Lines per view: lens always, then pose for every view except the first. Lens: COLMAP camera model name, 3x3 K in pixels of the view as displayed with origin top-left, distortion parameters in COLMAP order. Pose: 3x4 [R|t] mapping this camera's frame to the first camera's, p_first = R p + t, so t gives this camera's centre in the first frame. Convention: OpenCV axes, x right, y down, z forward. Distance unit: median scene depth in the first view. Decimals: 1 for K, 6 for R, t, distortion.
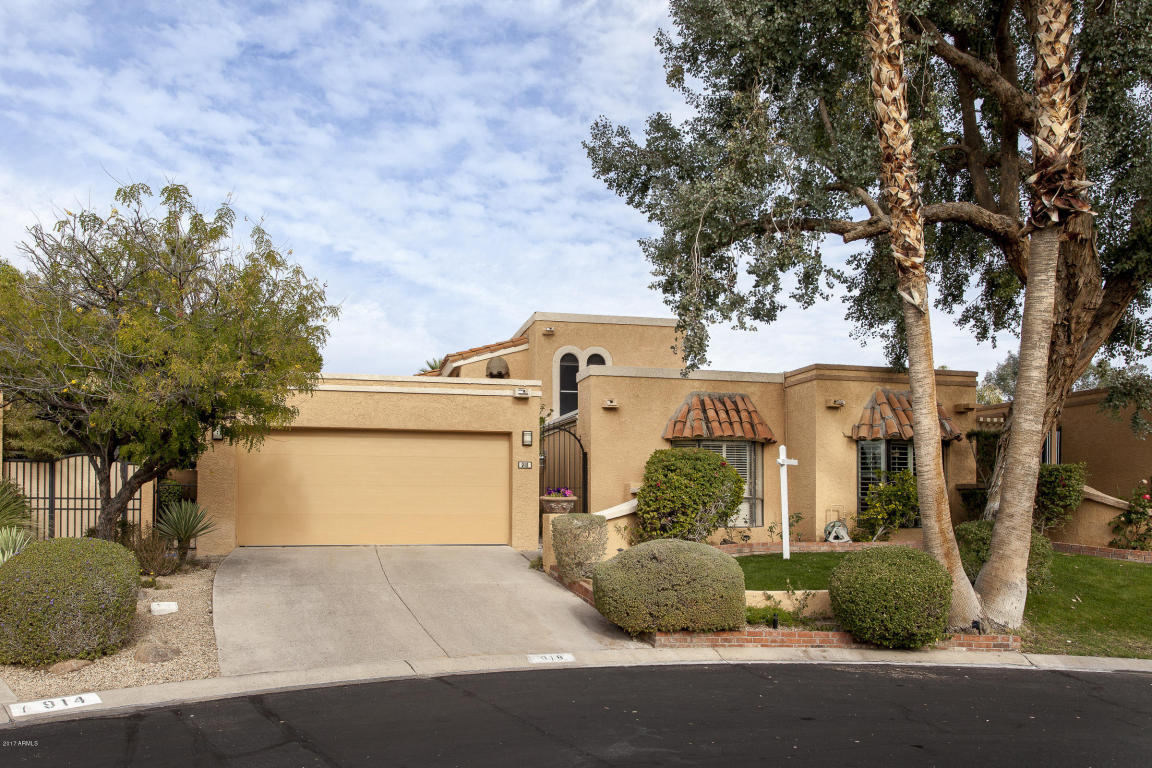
lens RADIAL K [[817.2, 0, 575.7], [0, 817.2, 383.1], [0, 0, 1]] dist [0.006448, -0.001750]
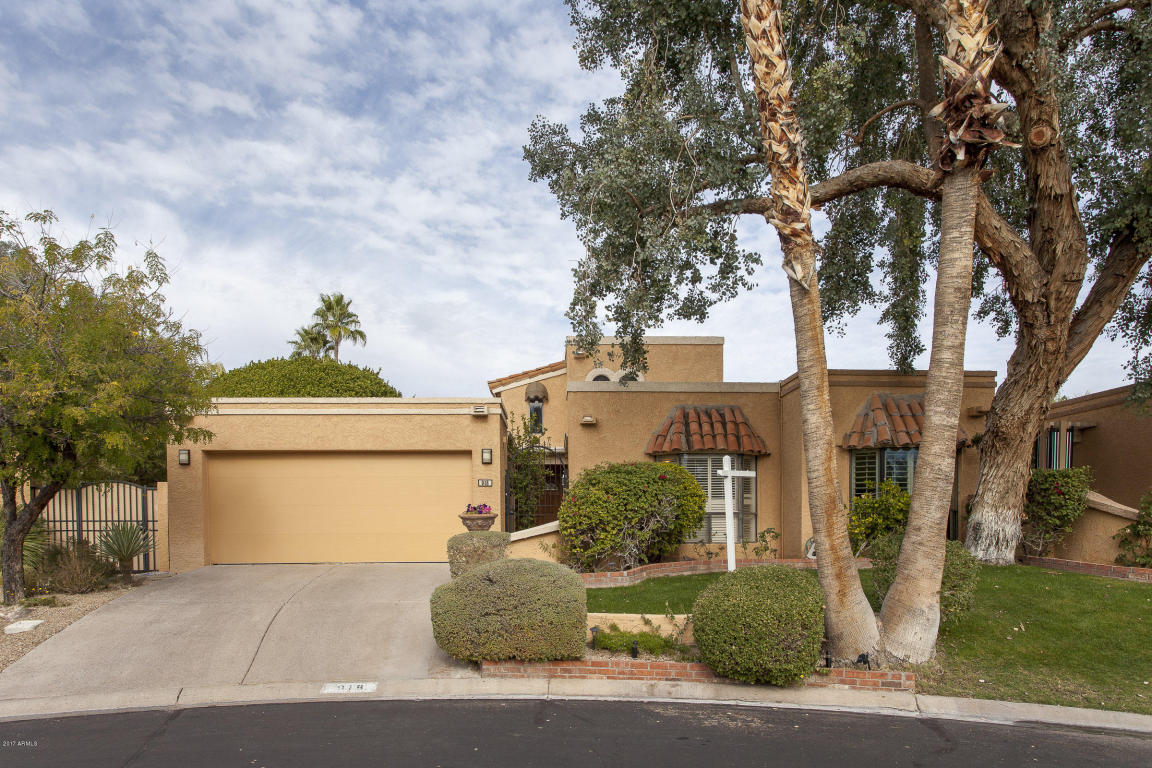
lens RADIAL K [[740.5, 0, 583.2], [0, 740.5, 452.2], [0, 0, 1]] dist [-0.003401, 0.005093]
pose [[0.985121, -0.027066, -0.169715, 0.310166], [0.035852, 0.998159, 0.048923, 0.033866], [0.168079, -0.054280, 0.984278, 0.198652]]
